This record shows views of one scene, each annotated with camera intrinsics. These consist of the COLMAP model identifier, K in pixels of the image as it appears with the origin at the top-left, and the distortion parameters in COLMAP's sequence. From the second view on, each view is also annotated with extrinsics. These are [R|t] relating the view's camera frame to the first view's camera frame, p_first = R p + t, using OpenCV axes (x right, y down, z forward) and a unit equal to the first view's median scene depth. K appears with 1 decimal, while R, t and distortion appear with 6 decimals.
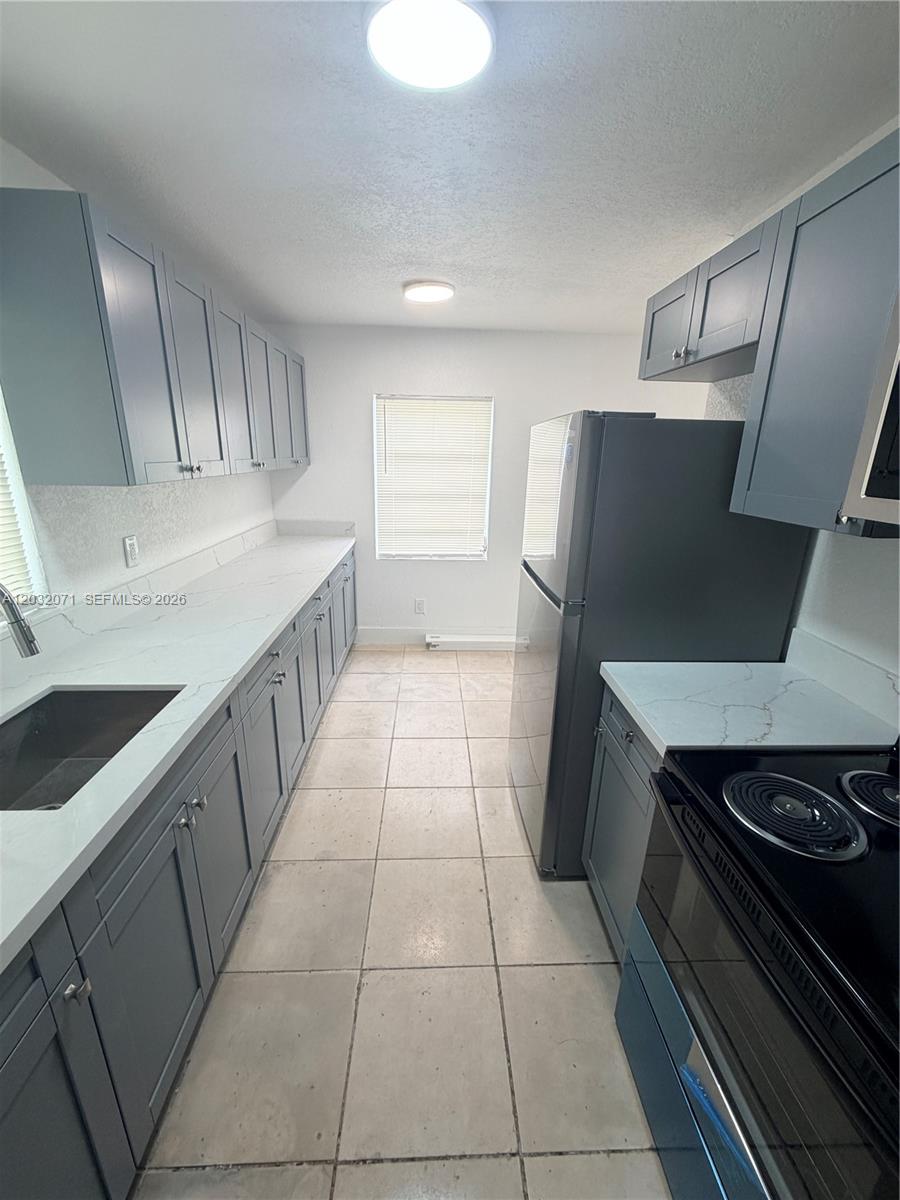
lens RADIAL K [[478.8, 0, 450.0], [0, 478.8, 600.0], [0, 0, 1]] dist [-0.000689, -0.000065]
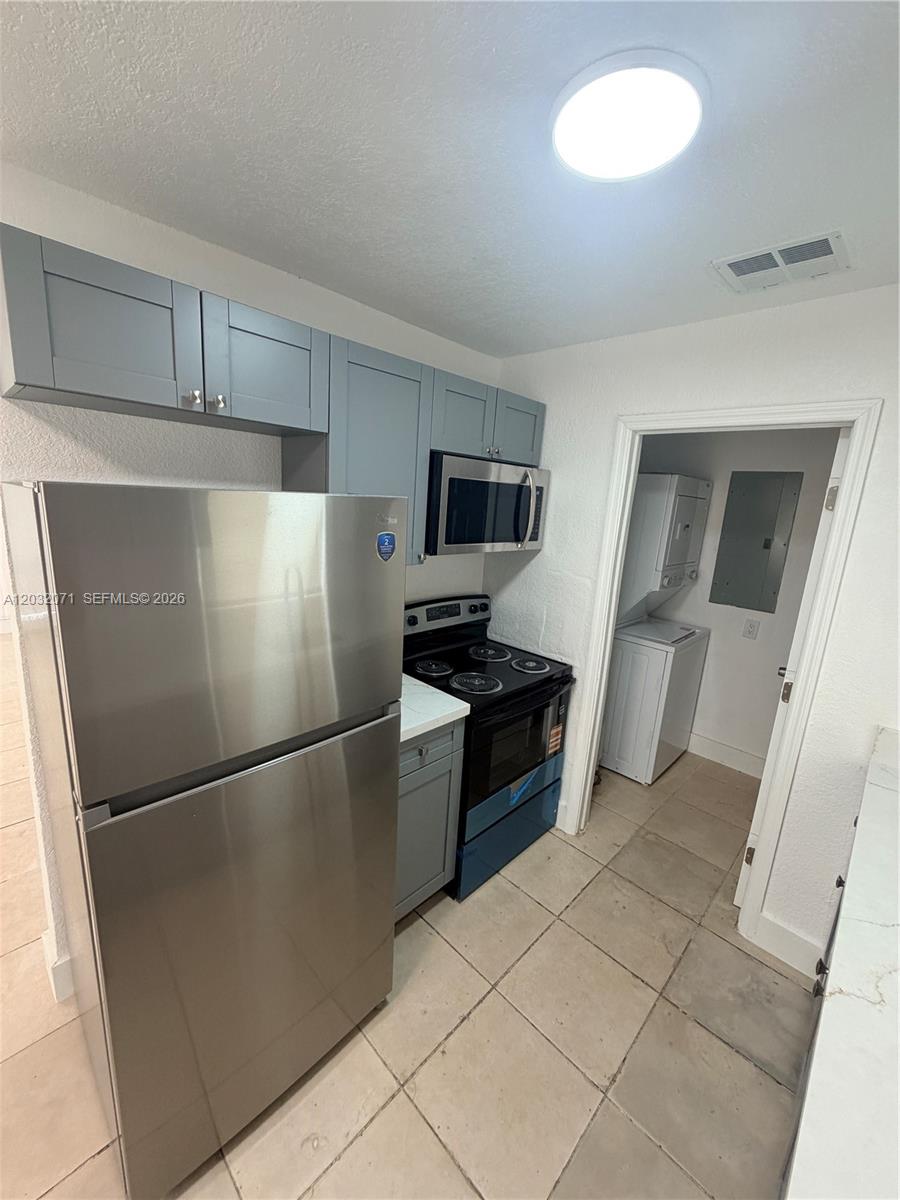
lens RADIAL K [[478.8, 0, 450.0], [0, 478.8, 600.0], [0, 0, 1]] dist [-0.000689, -0.000065]
pose [[-0.689555, -0.221629, 0.689489, -0.410843], [0.137570, 0.894609, 0.425146, -0.540936], [-0.711048, 0.388014, -0.586393, 1.406062]]
